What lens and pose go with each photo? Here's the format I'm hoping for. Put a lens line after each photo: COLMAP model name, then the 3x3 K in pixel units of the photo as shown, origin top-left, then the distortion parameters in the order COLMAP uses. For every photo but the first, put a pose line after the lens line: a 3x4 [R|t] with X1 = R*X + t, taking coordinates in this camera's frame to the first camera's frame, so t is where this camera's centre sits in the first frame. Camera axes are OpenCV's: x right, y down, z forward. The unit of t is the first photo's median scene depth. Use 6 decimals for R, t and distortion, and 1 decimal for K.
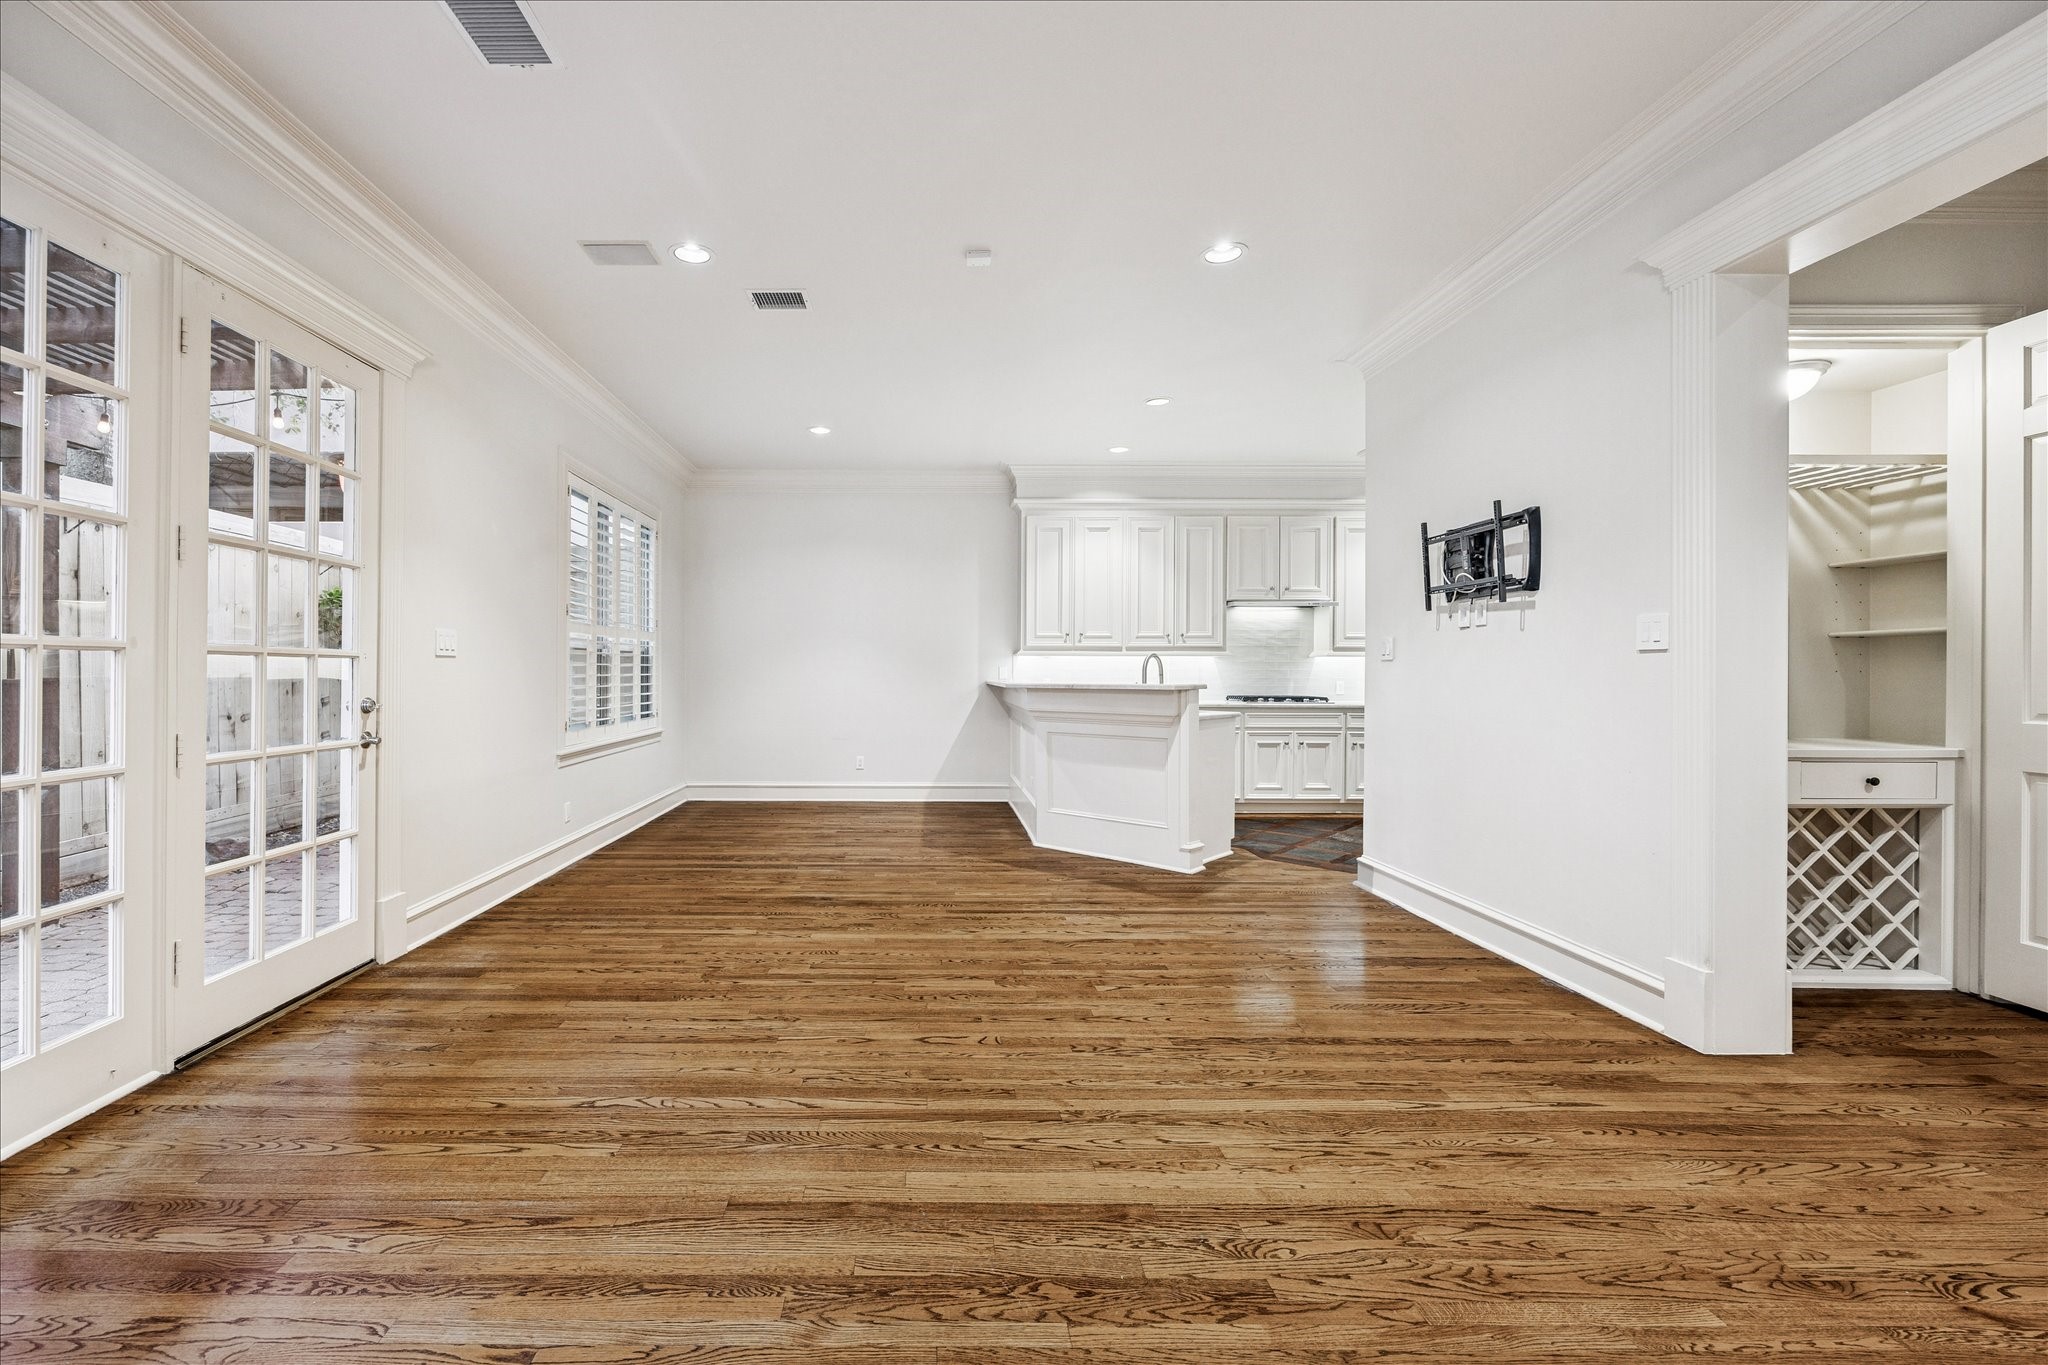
lens RADIAL K [[848.7, 0, 924.6], [0, 848.7, 687.6], [0, 0, 1]] dist [-0.001066, 0.000125]
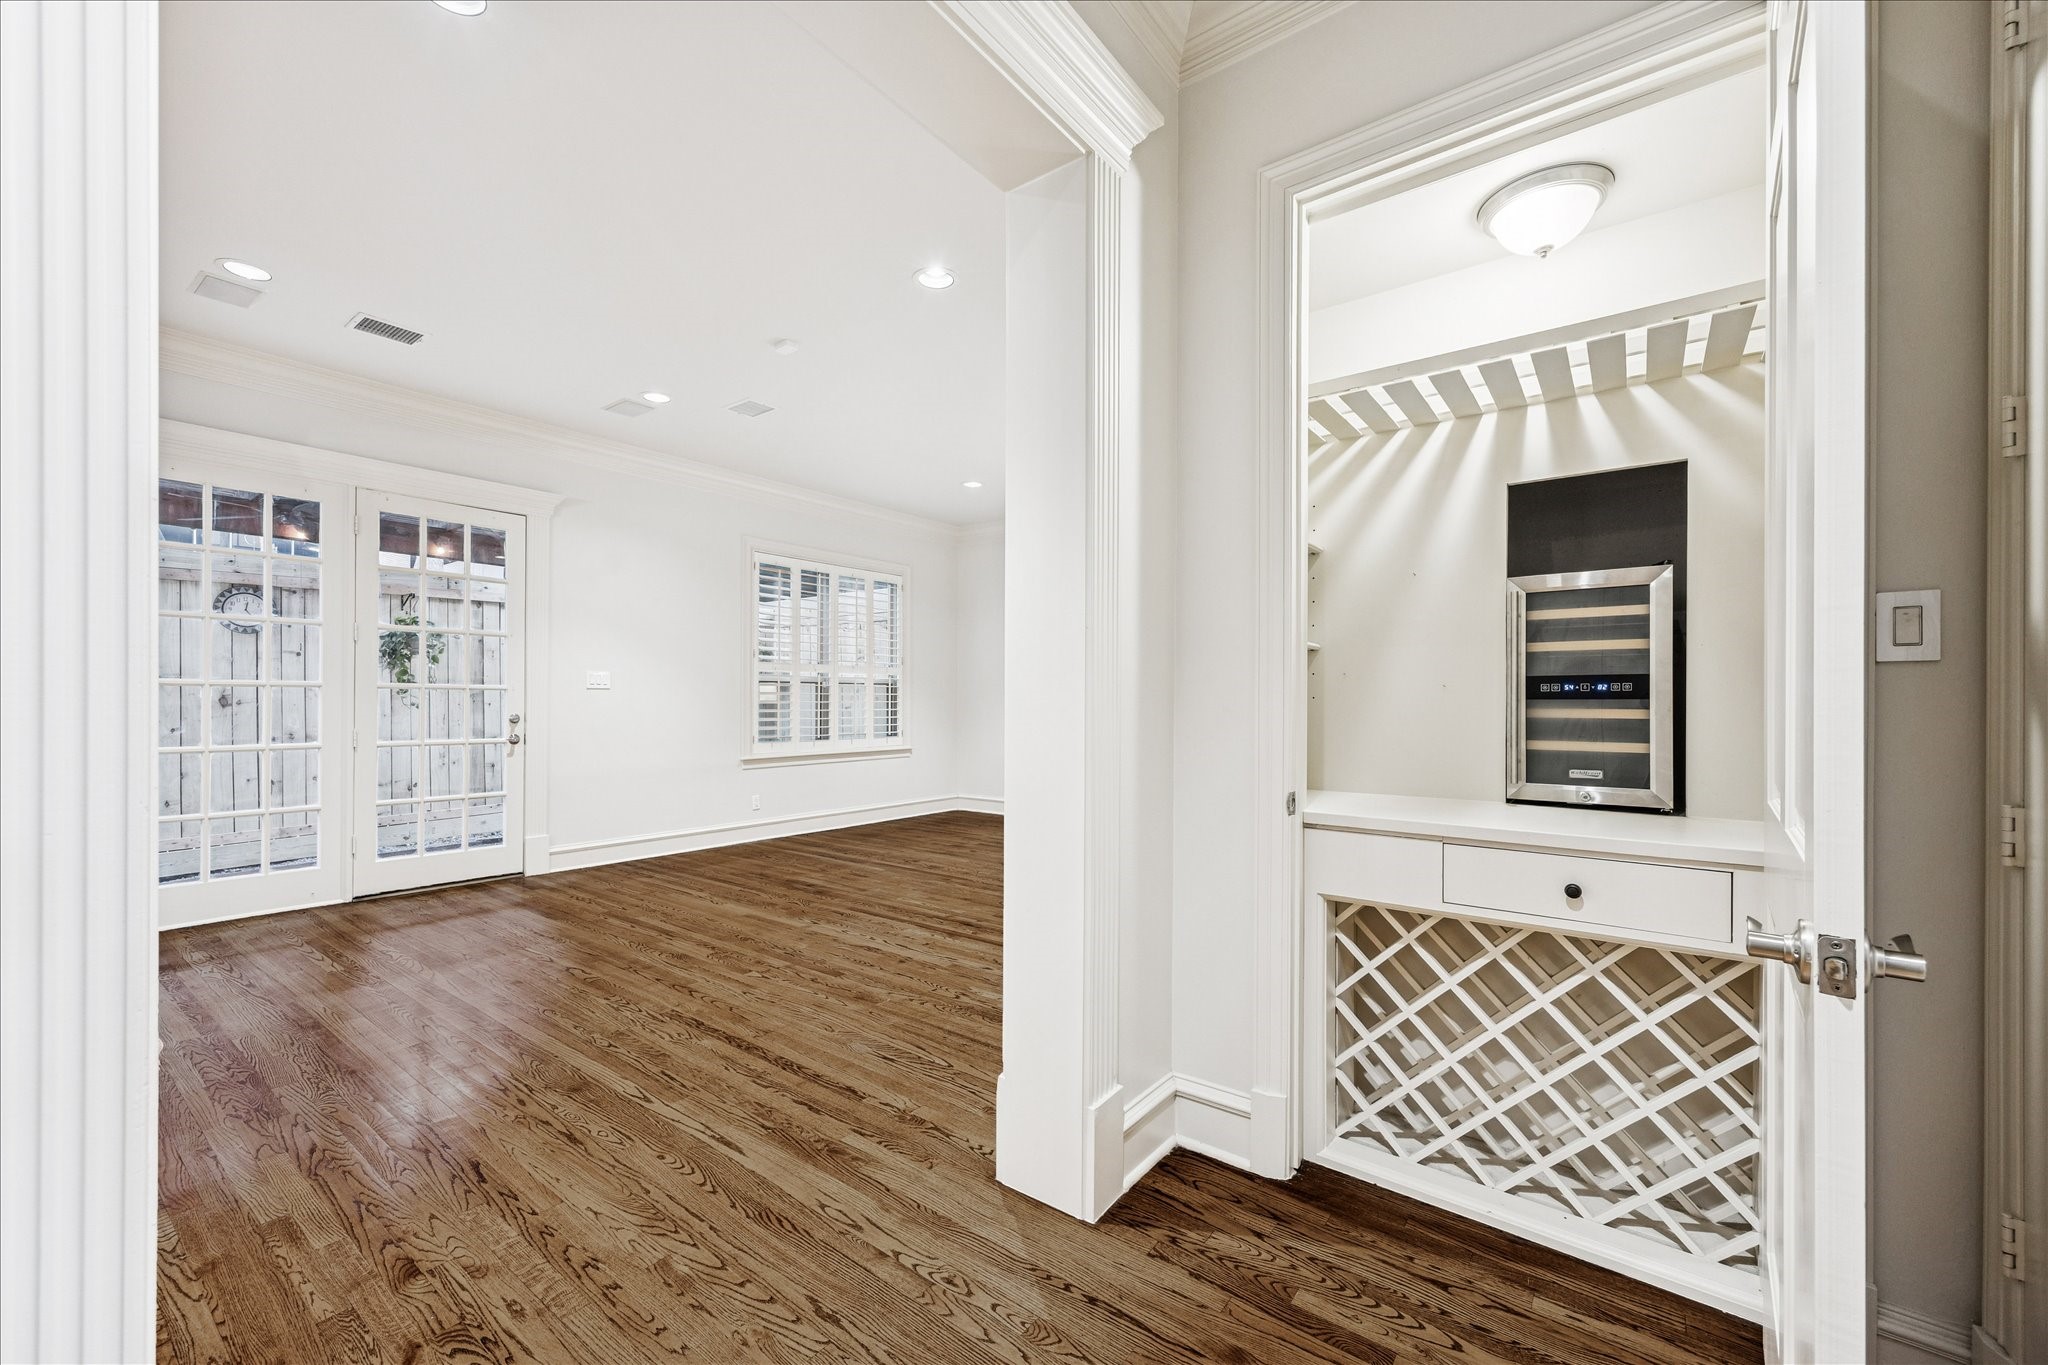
lens RADIAL K [[828.1, 0, 995.2], [0, 828.1, 703.6], [0, 0, 1]] dist [0.001536, 0.000071]
pose [[0.784150, -0.000290, -0.620571, 1.224199], [-0.010095, 0.999862, -0.013222, 0.003802], [0.620489, 0.016633, 0.784038, 0.345903]]
